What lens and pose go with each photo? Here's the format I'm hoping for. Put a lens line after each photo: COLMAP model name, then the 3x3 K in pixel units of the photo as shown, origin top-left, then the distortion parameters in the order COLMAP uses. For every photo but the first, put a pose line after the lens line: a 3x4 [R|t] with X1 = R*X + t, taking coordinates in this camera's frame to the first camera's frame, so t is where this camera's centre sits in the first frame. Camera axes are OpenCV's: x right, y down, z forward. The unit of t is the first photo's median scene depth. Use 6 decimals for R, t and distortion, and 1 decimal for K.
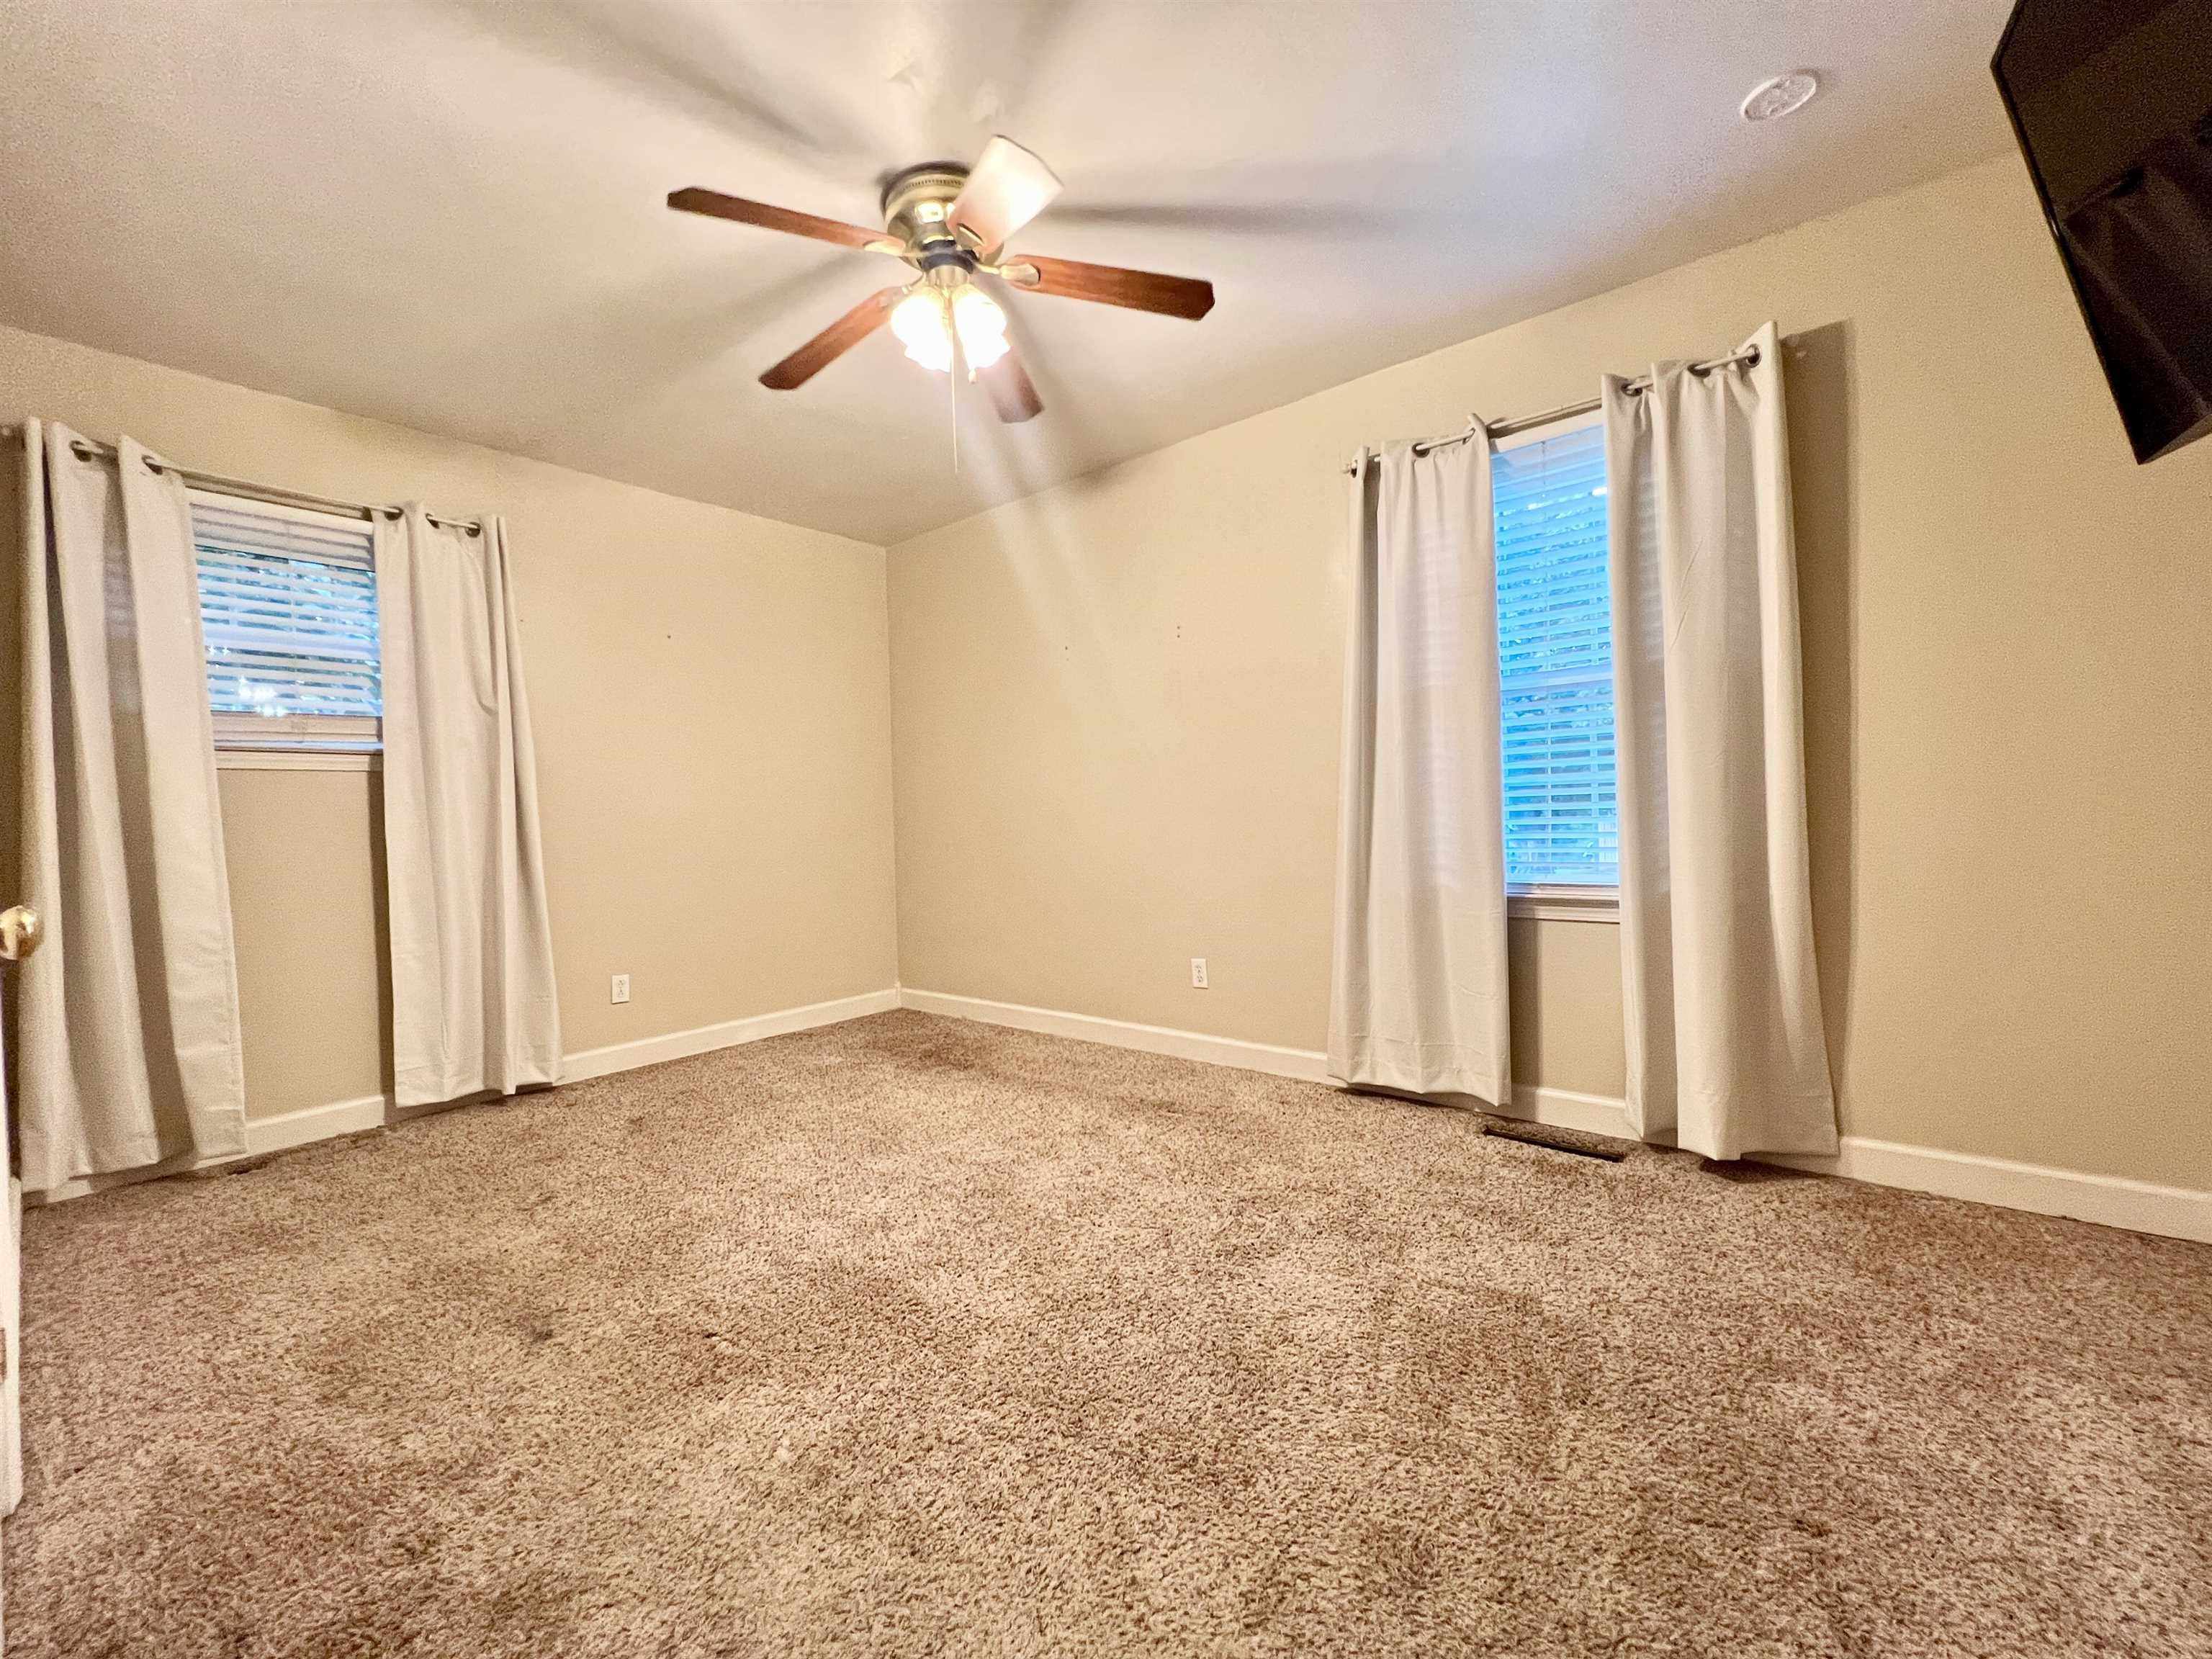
lens RADIAL K [[889.3, 0, 1091.6], [0, 889.3, 821.5], [0, 0, 1]] dist [-0.002361, 0.000598]
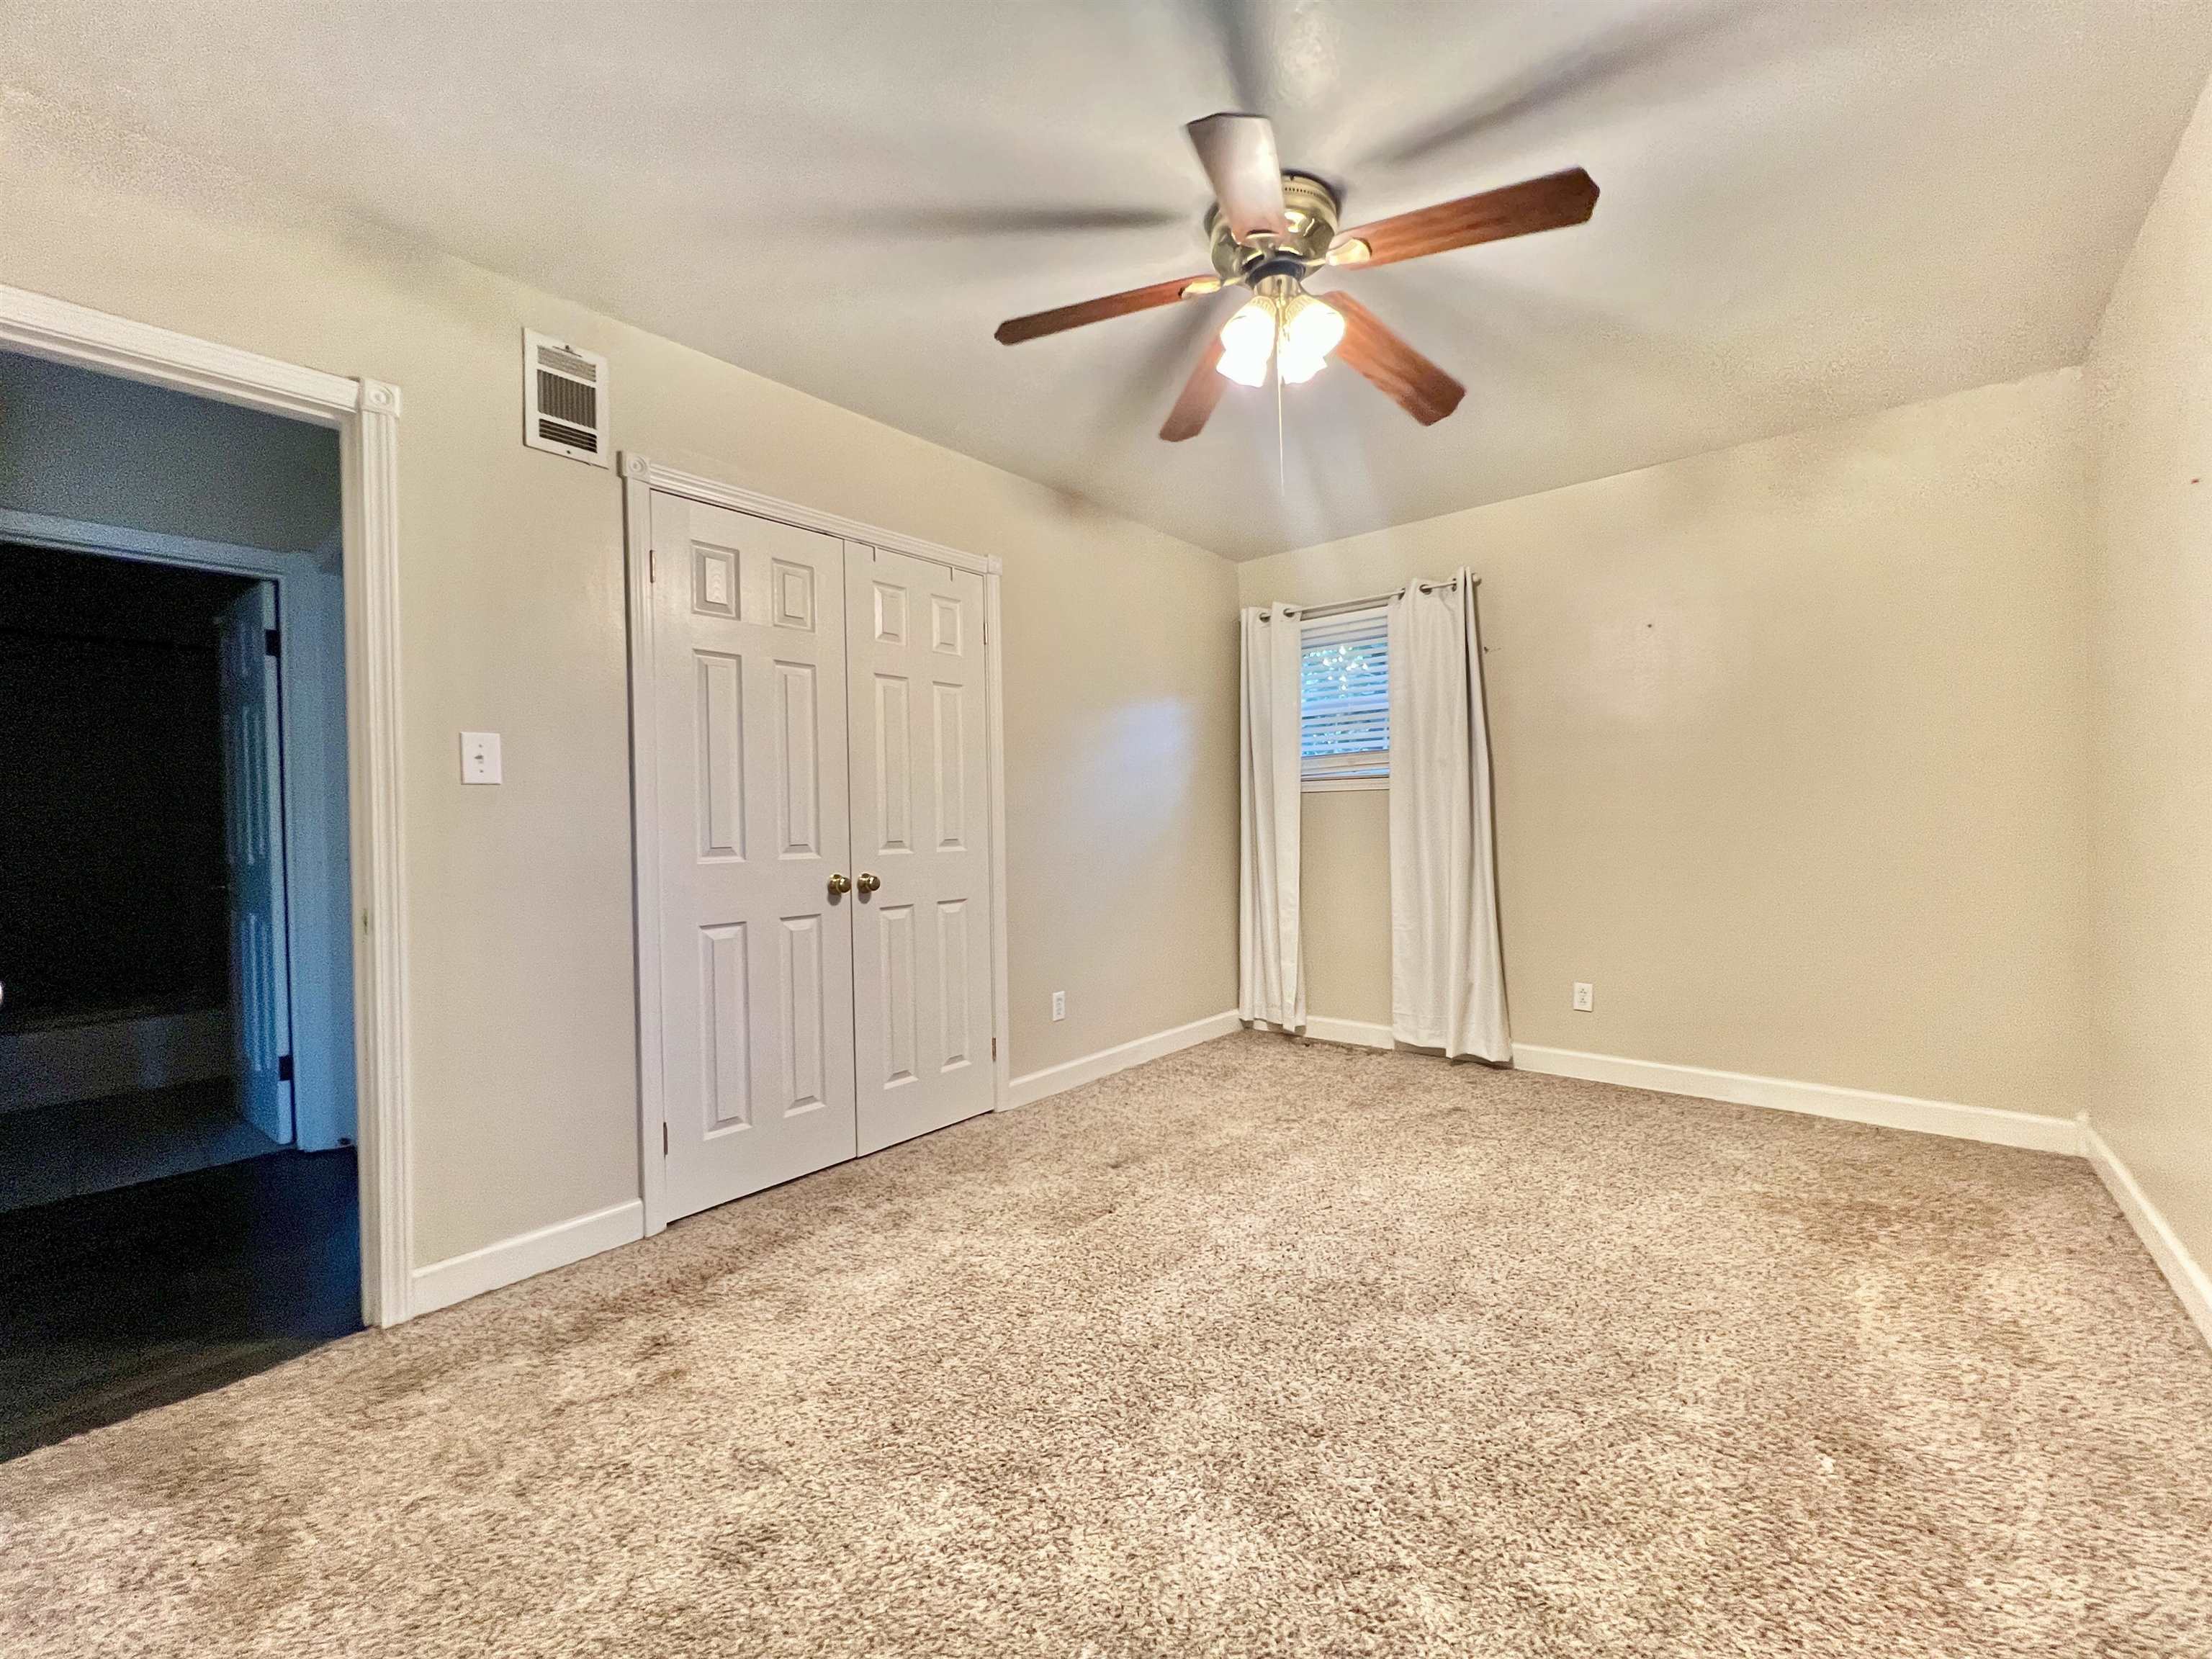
lens RADIAL K [[889.3, 0, 1106.1], [0, 889.3, 817.4], [0, 0, 1]] dist [-0.002361, 0.000598]
pose [[0.008437, 0.027220, -0.999594, 0.673488], [0.008573, 0.999591, 0.027293, -0.066163], [0.999928, -0.008800, 0.008200, 0.672804]]
